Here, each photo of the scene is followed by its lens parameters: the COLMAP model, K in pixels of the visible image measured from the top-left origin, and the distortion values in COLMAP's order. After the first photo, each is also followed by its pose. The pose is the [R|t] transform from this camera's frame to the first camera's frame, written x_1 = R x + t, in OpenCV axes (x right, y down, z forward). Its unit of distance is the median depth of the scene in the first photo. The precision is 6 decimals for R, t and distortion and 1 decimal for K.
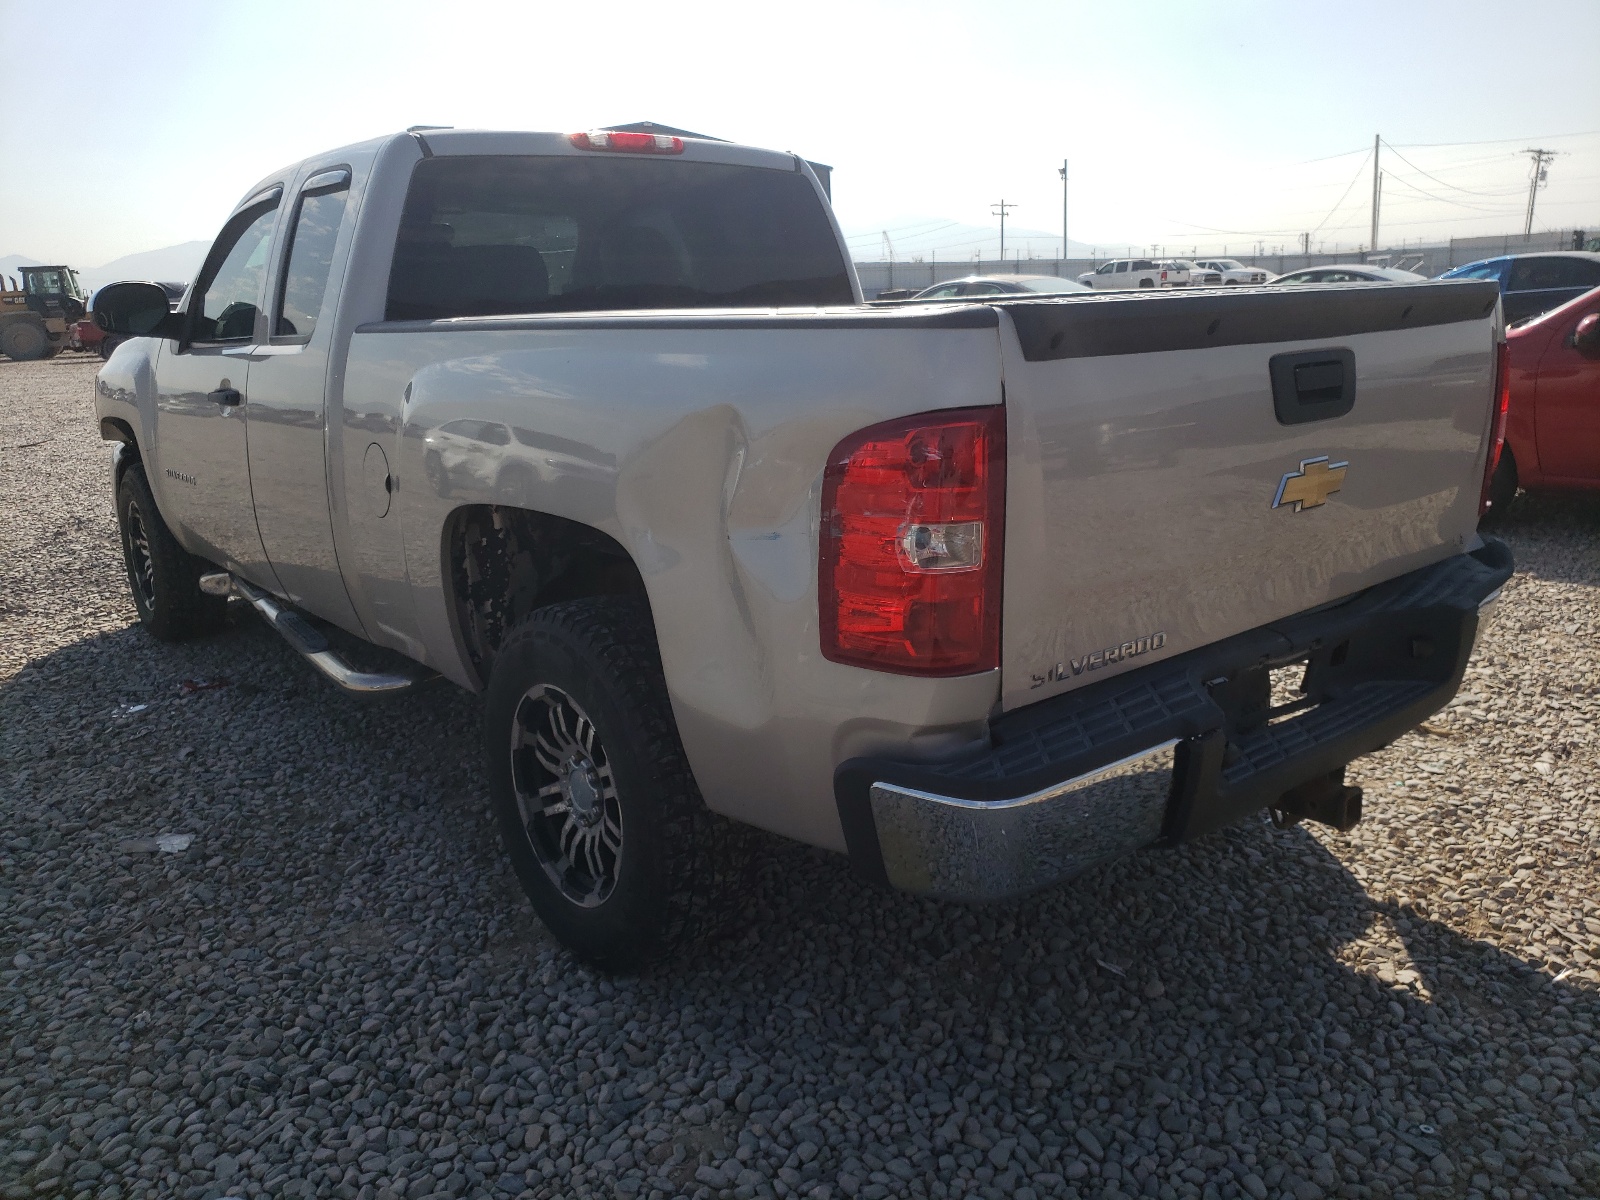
lens RADIAL K [[1201.7, 0, 800.0], [0, 1201.7, 600.0], [0, 0, 1]] dist [0.000400, -0.000325]
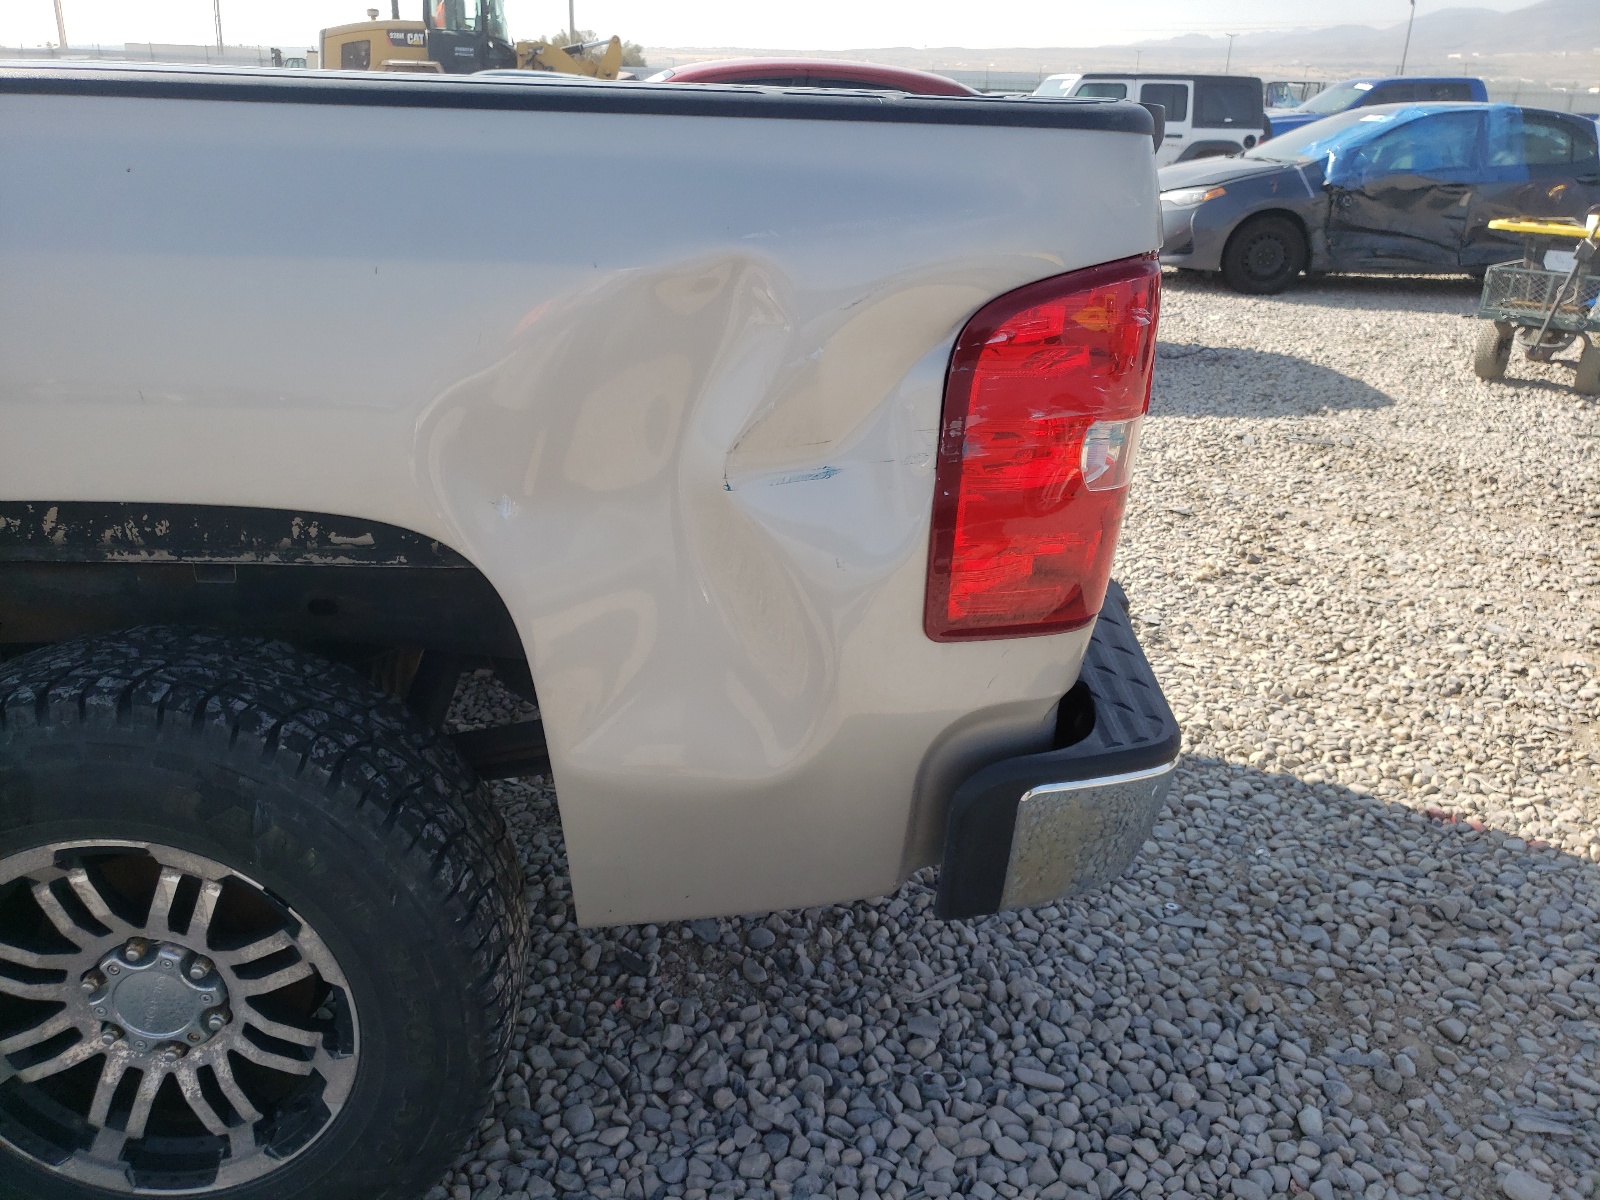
lens RADIAL K [[1237.8, 0, 800.0], [0, 1237.8, 600.0], [0, 0, 1]] dist [-0.003112, 0.000697]
pose [[0.622171, -0.243242, 0.744135, -0.371697], [0.141863, 0.969801, 0.198396, -0.084538], [-0.769921, -0.017871, 0.637889, 0.434724]]
